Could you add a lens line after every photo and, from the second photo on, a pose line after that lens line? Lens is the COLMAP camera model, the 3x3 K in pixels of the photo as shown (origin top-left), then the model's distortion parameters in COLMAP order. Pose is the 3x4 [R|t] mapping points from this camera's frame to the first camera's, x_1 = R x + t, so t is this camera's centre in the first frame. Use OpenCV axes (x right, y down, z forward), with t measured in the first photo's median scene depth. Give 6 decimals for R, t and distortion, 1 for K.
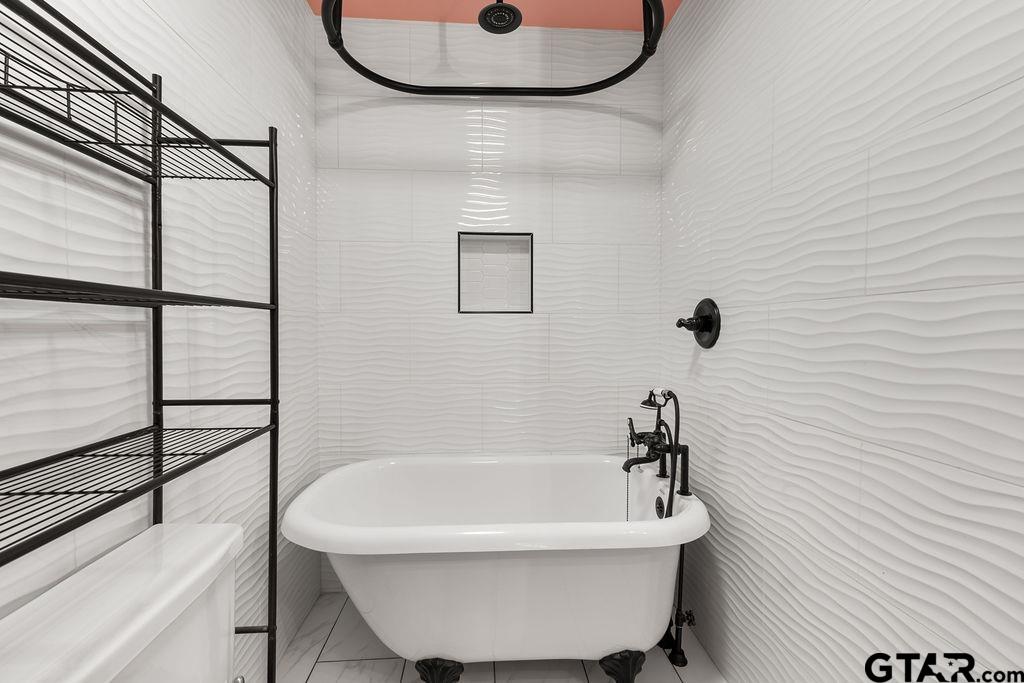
lens RADIAL K [[434.2, 0, 514.3], [0, 434.2, 322.2], [0, 0, 1]] dist [0.002851, 0.000058]
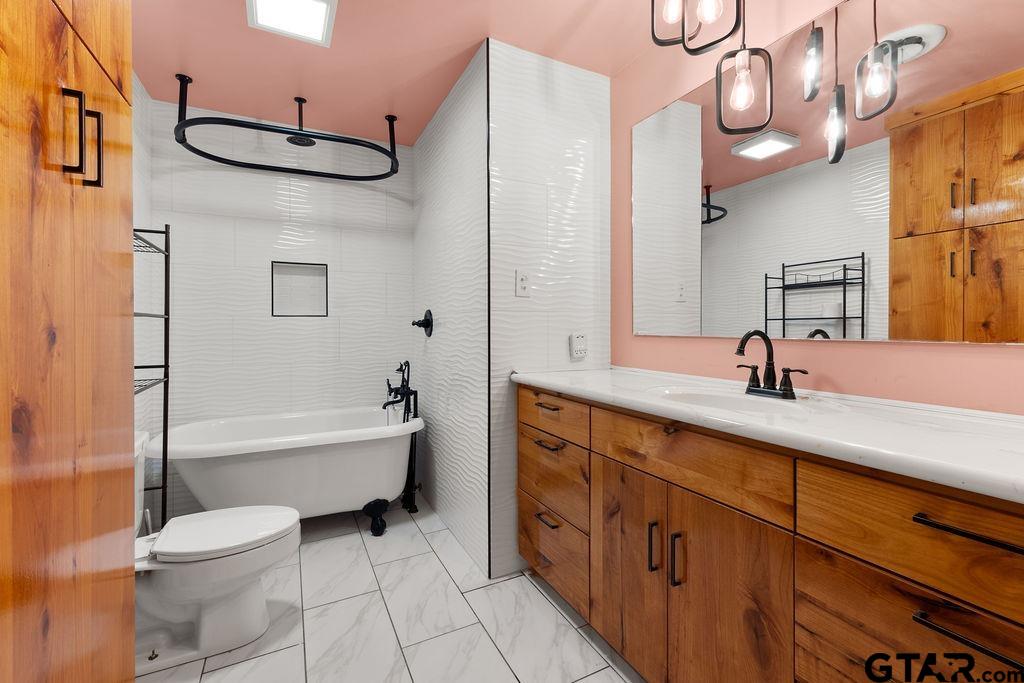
lens RADIAL K [[434.2, 0, 514.3], [0, 434.2, 322.2], [0, 0, 1]] dist [0.002851, 0.000058]
pose [[0.922354, -0.003300, 0.386333, 0.069480], [0.001282, 0.999984, 0.005483, -0.011159], [-0.386344, -0.004562, 0.922343, -0.789019]]
